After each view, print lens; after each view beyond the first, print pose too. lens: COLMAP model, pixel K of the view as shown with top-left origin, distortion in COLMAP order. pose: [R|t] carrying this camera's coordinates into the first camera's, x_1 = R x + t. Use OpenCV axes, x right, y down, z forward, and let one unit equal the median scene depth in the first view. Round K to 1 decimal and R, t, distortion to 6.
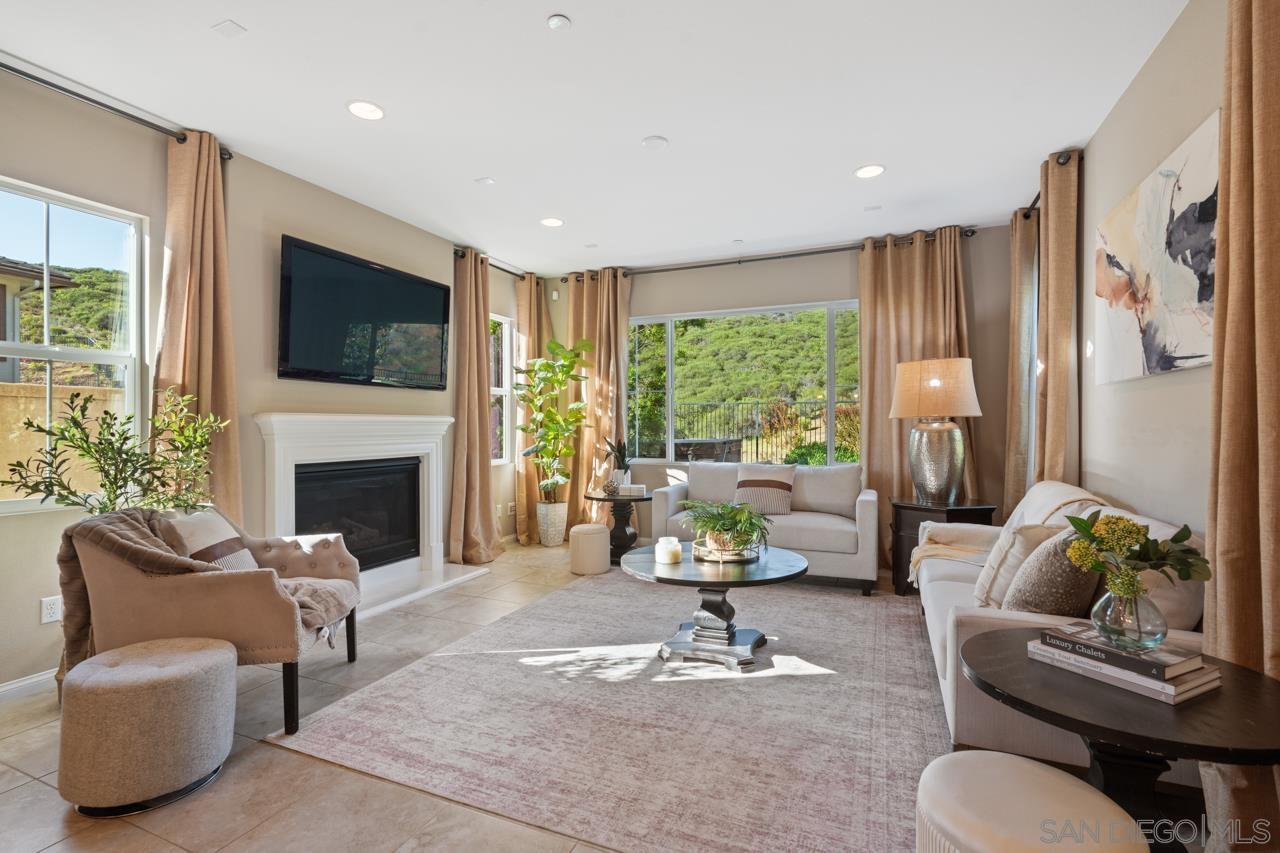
lens RADIAL K [[565.7, 0, 640.0], [0, 565.7, 426.5], [0, 0, 1]] dist [0.001585, 0.000141]
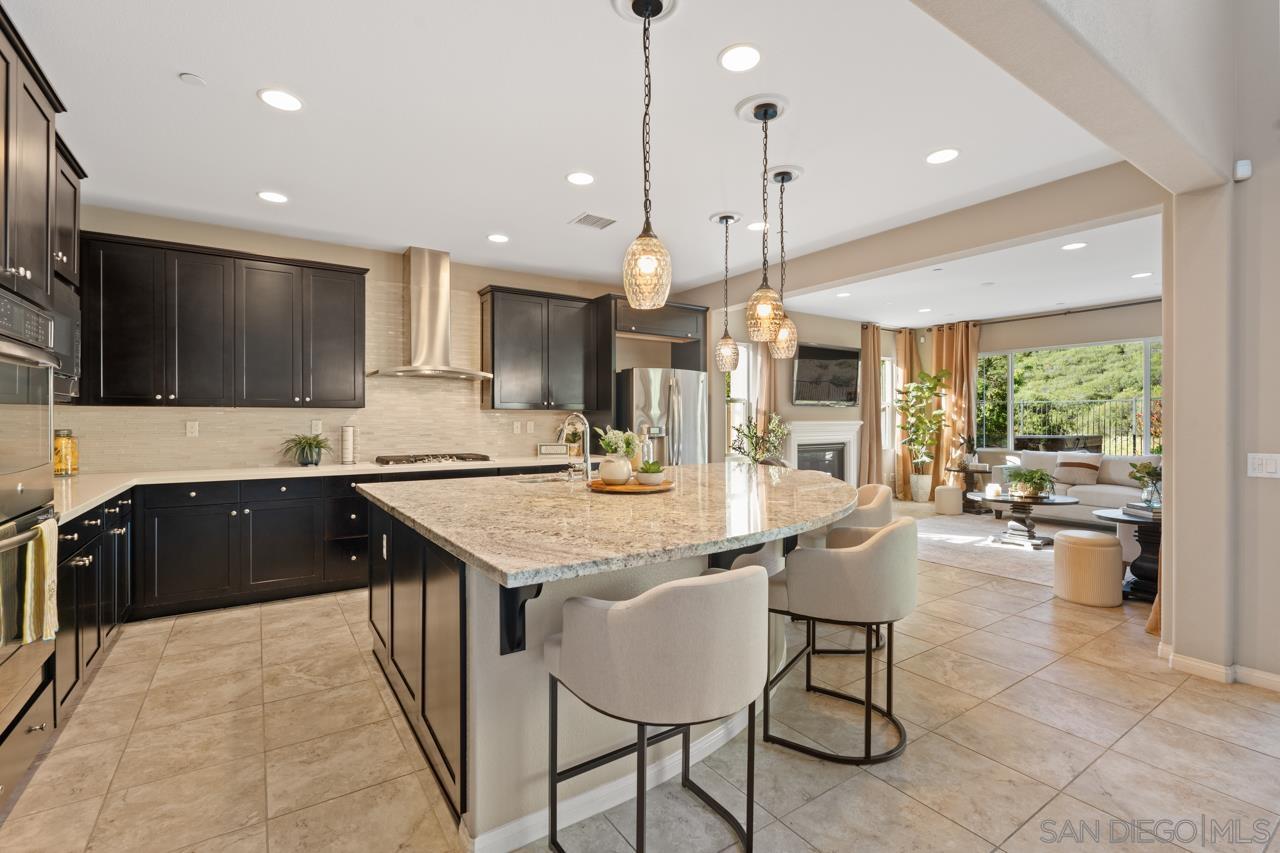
lens RADIAL K [[565.6, 0, 641.1], [0, 565.6, 423.0], [0, 0, 1]] dist [0.001090, -0.004328]
pose [[0.837086, 0.002942, -0.547064, 0.054910], [0.001083, 0.999975, 0.007034, -0.020536], [0.547071, -0.006480, 0.837061, -0.755750]]
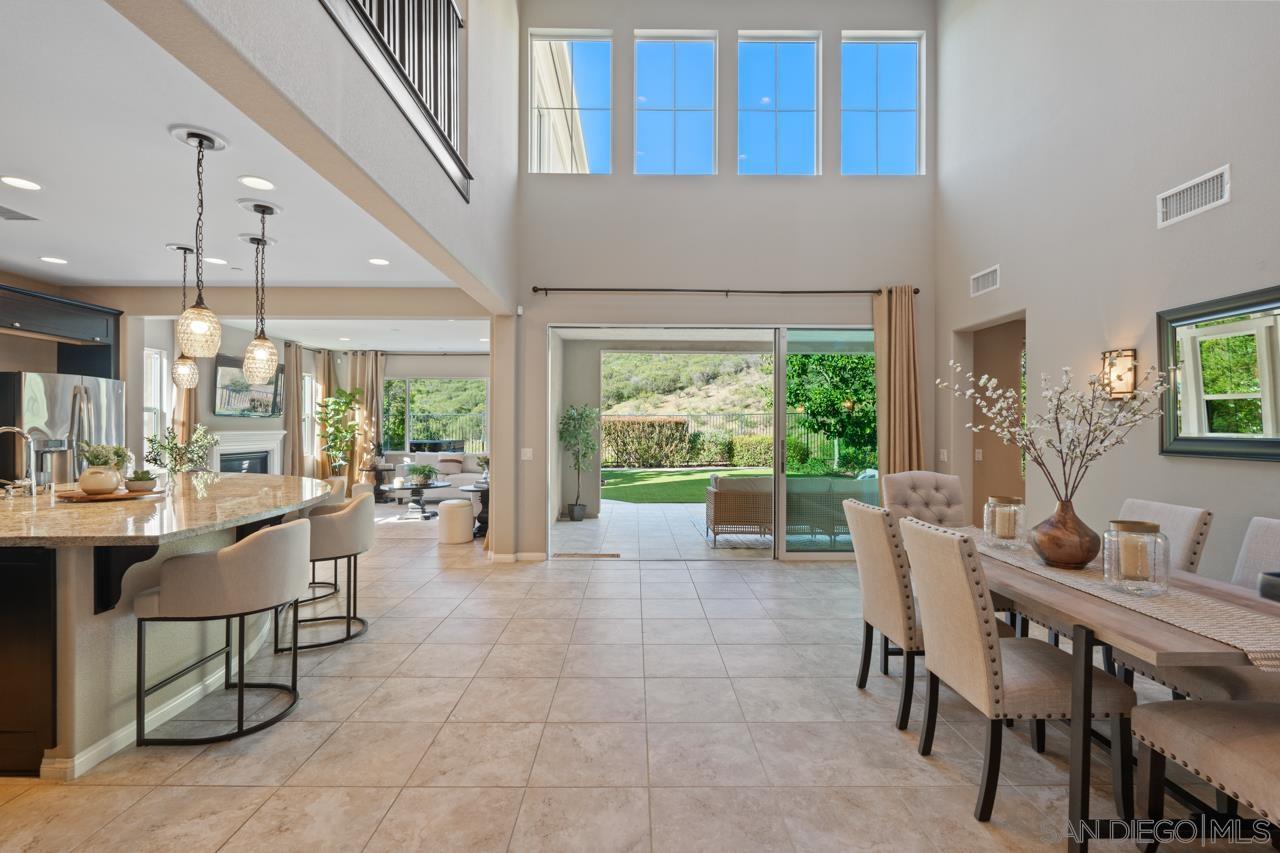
lens RADIAL K [[565.6, 0, 641.1], [0, 565.6, 423.0], [0, 0, 1]] dist [0.001090, -0.004328]
pose [[0.918189, 0.005313, 0.396108, 0.021689], [-0.003294, 0.999978, -0.005778, -0.031317], [-0.396130, 0.004001, 0.918186, -1.101669]]
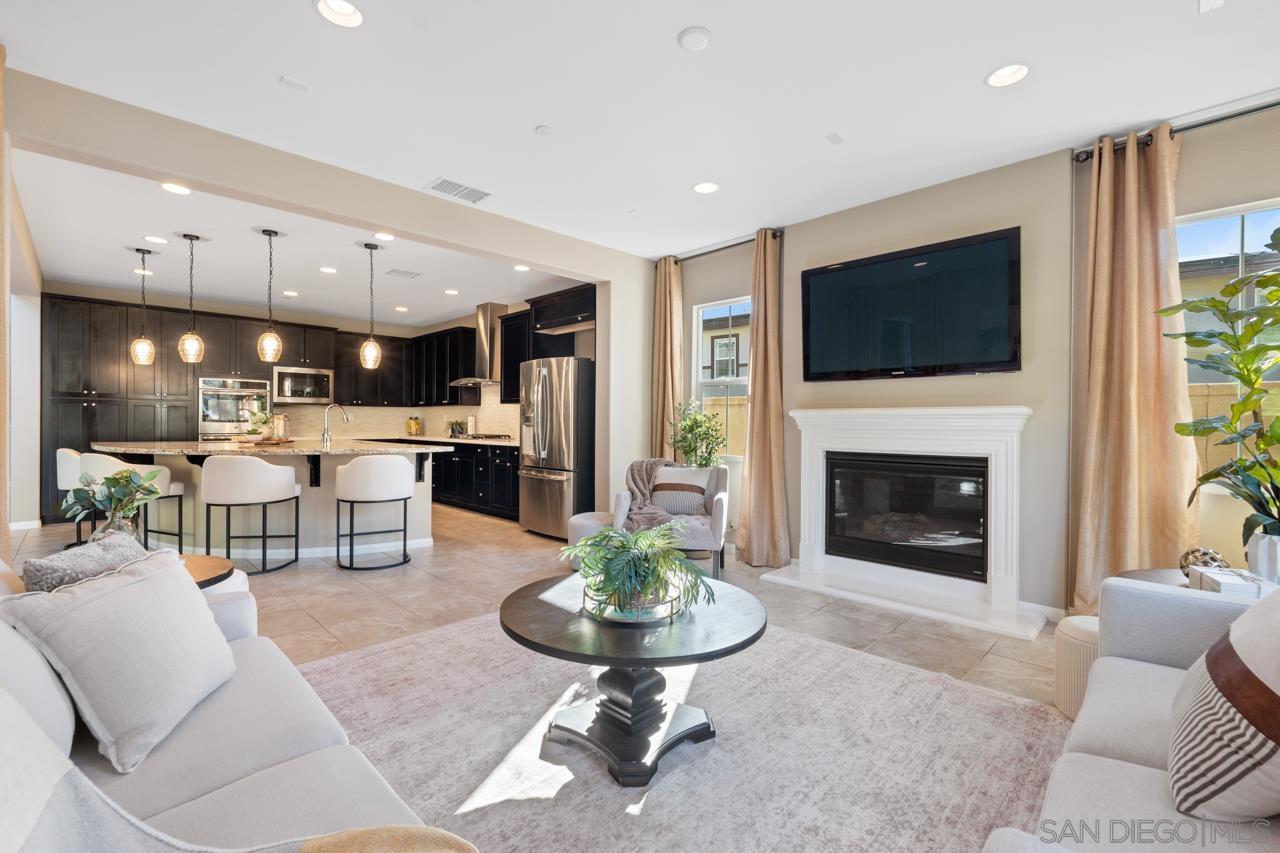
lens RADIAL K [[547.0, 0, 640.0], [0, 547.0, 426.5], [0, 0, 1]] dist [-0.001067, -0.000052]
pose [[-0.355042, 0.004658, -0.934839, 0.379071], [-0.003090, 0.999976, 0.006156, 0.004384], [0.934845, 0.005074, -0.355019, 0.622556]]
